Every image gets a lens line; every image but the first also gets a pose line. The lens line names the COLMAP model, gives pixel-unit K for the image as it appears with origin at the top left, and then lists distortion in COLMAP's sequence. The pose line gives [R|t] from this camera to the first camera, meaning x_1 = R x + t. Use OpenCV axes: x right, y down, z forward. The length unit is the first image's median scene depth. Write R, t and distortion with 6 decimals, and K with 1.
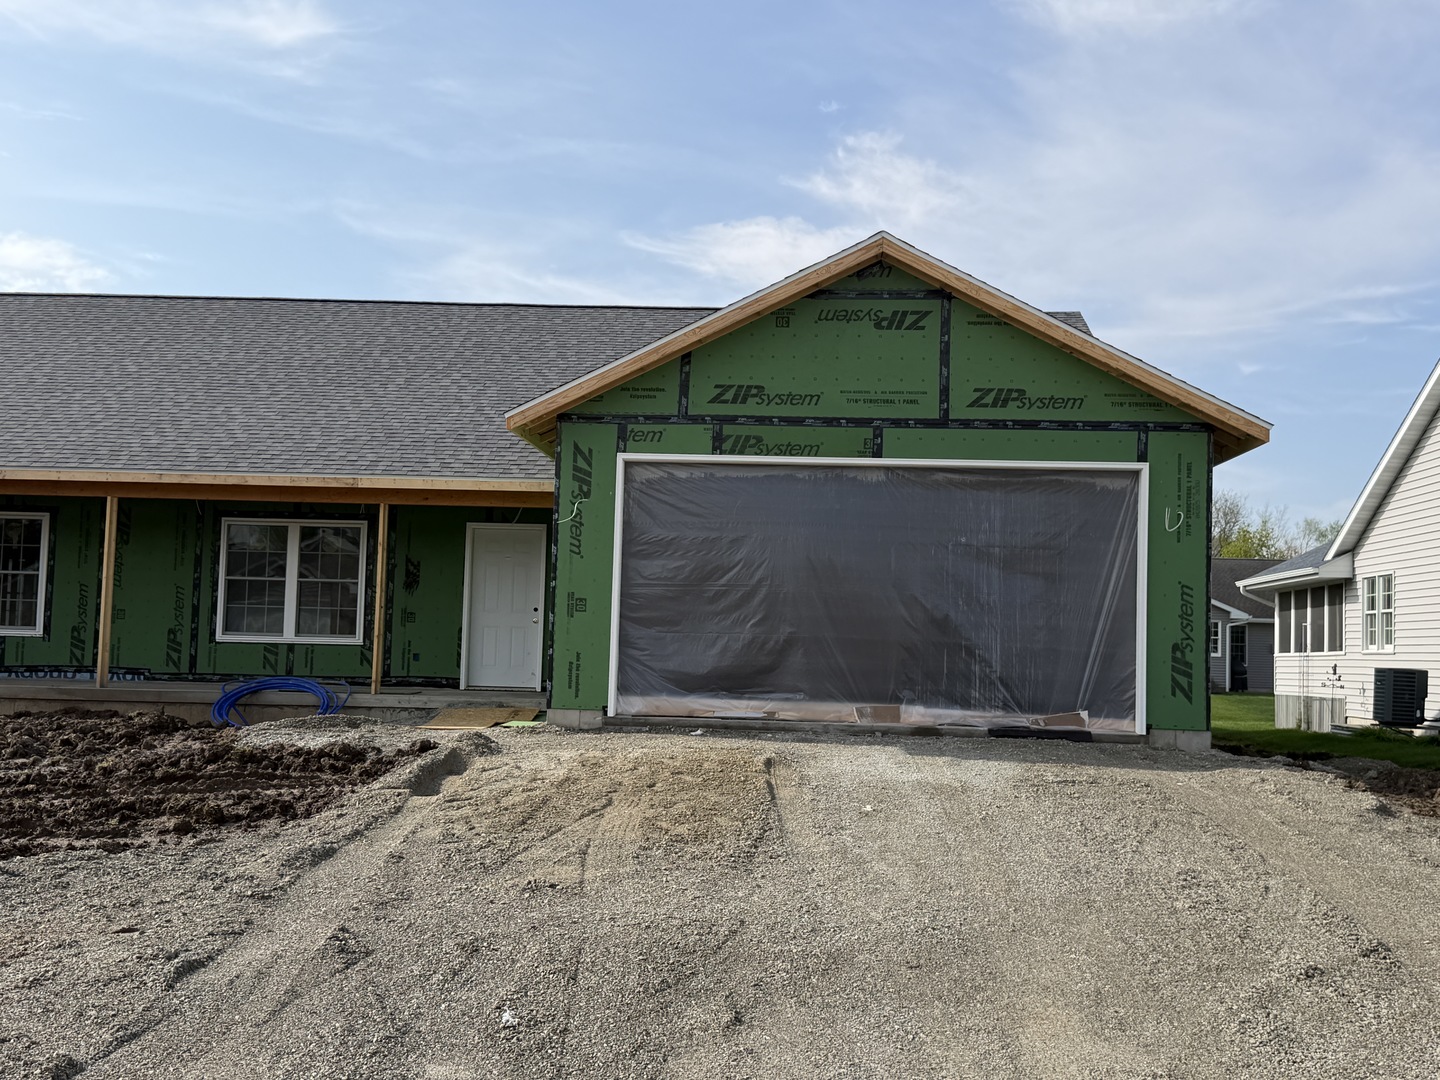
lens RADIAL K [[1672.9, 0, 721.1], [0, 1672.9, 541.2], [0, 0, 1]] dist [0.086987, 0.000000]
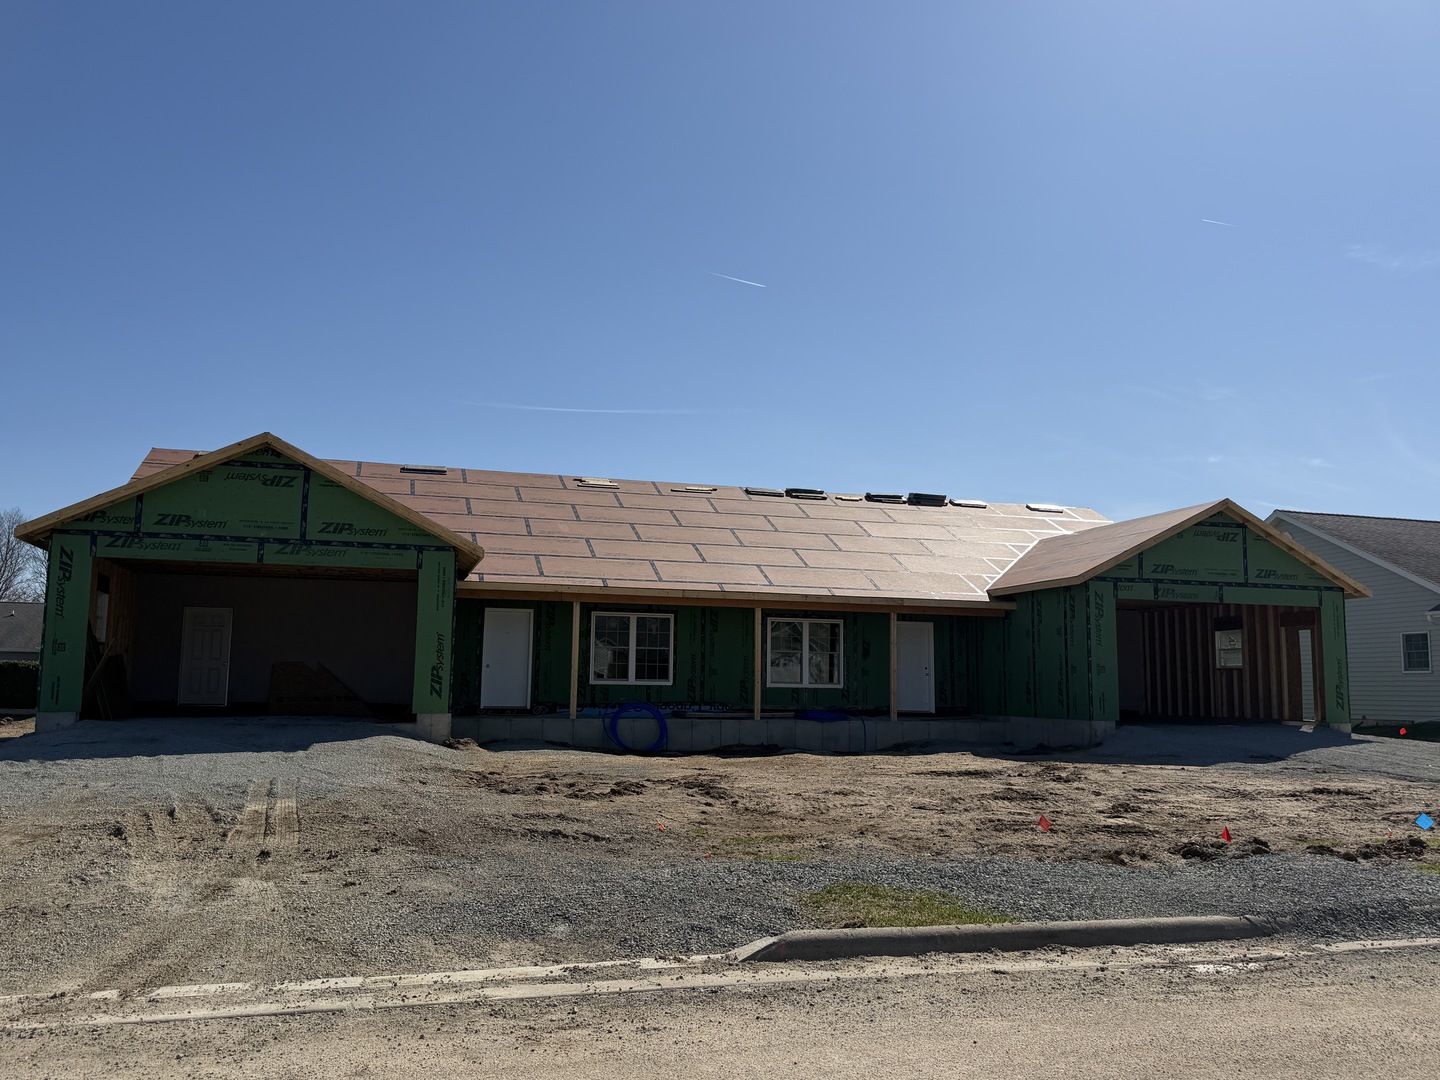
lens RADIAL K [[1165.5, 0, 717.3], [0, 1165.5, 540.2], [0, 0, 1]] dist [0.072074, -0.133072]
pose [[0.941393, 0.028076, 0.336140, -0.963422], [-0.011391, 0.998608, -0.051505, -0.039794], [-0.337118, 0.044657, 0.940403, -0.188003]]
